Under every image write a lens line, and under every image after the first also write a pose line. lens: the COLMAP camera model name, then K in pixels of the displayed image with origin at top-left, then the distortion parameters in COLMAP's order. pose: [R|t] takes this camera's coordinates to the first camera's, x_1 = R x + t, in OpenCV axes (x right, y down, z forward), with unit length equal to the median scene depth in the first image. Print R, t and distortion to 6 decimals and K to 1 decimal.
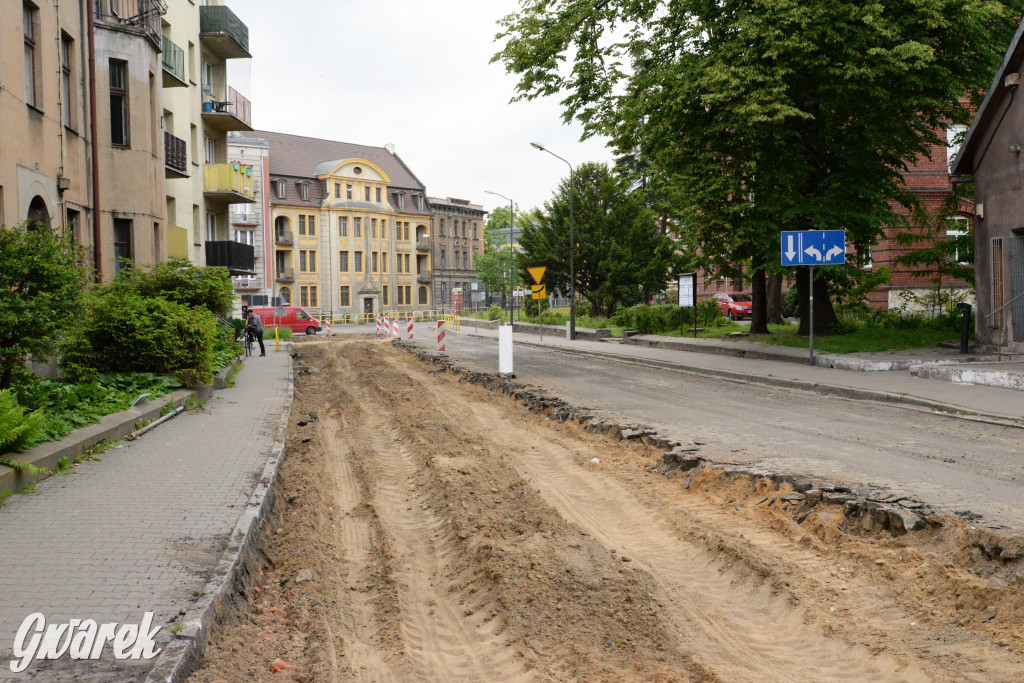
lens RADIAL K [[1061.4, 0, 512.0], [0, 1061.4, 341.5], [0, 0, 1]] dist [-0.046337, 0.025752]
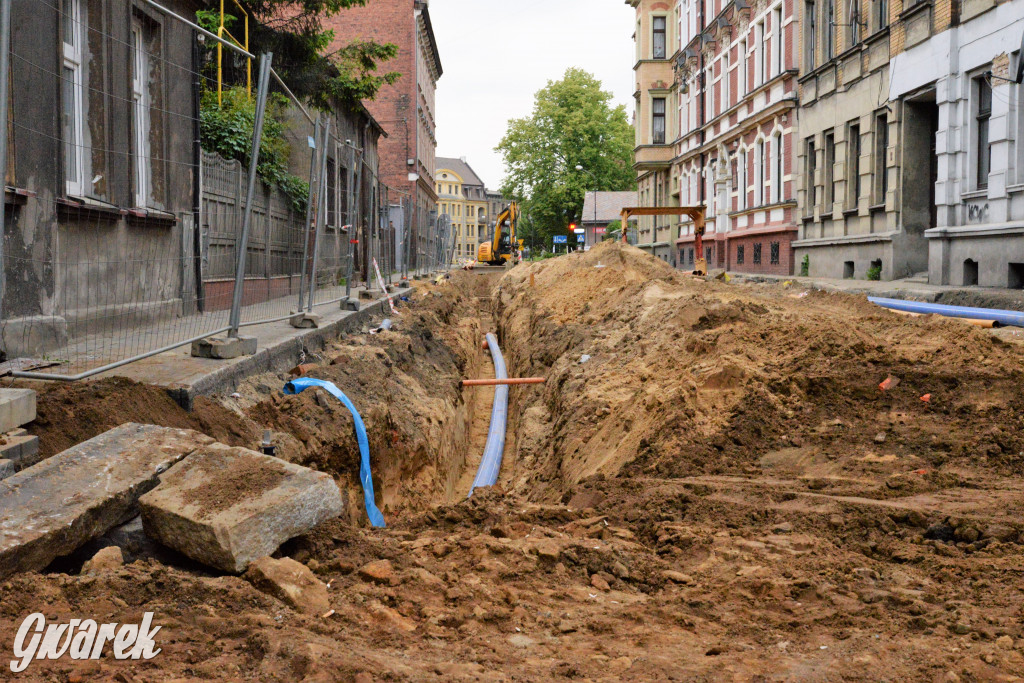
lens RADIAL K [[1061.4, 0, 512.0], [0, 1061.4, 341.5], [0, 0, 1]] dist [-0.046337, 0.025752]
pose [[0.998203, 0.022284, -0.055632, 0.065756], [-0.019956, 0.998916, 0.042060, 0.031827], [0.056509, -0.040875, 0.997565, -0.734196]]
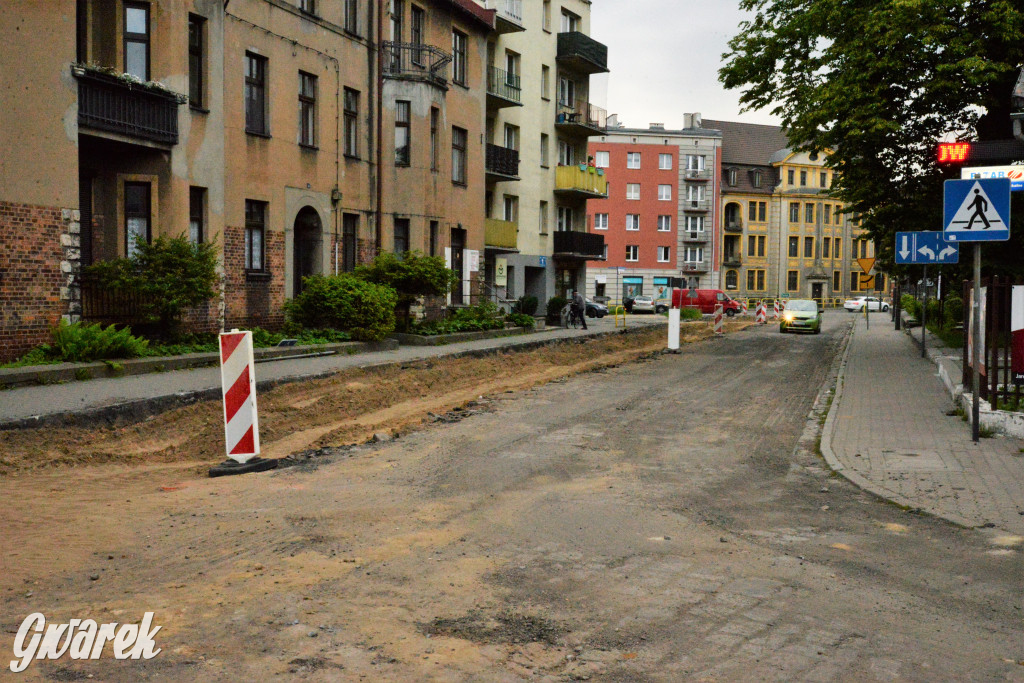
lens RADIAL K [[1061.4, 0, 512.0], [0, 1061.4, 341.5], [0, 0, 1]] dist [-0.046337, 0.025752]
pose [[0.882929, 0.053692, -0.466426, 0.083985], [-0.045808, 0.998551, 0.028235, -0.000839], [0.467266, -0.003564, 0.884110, -0.029095]]
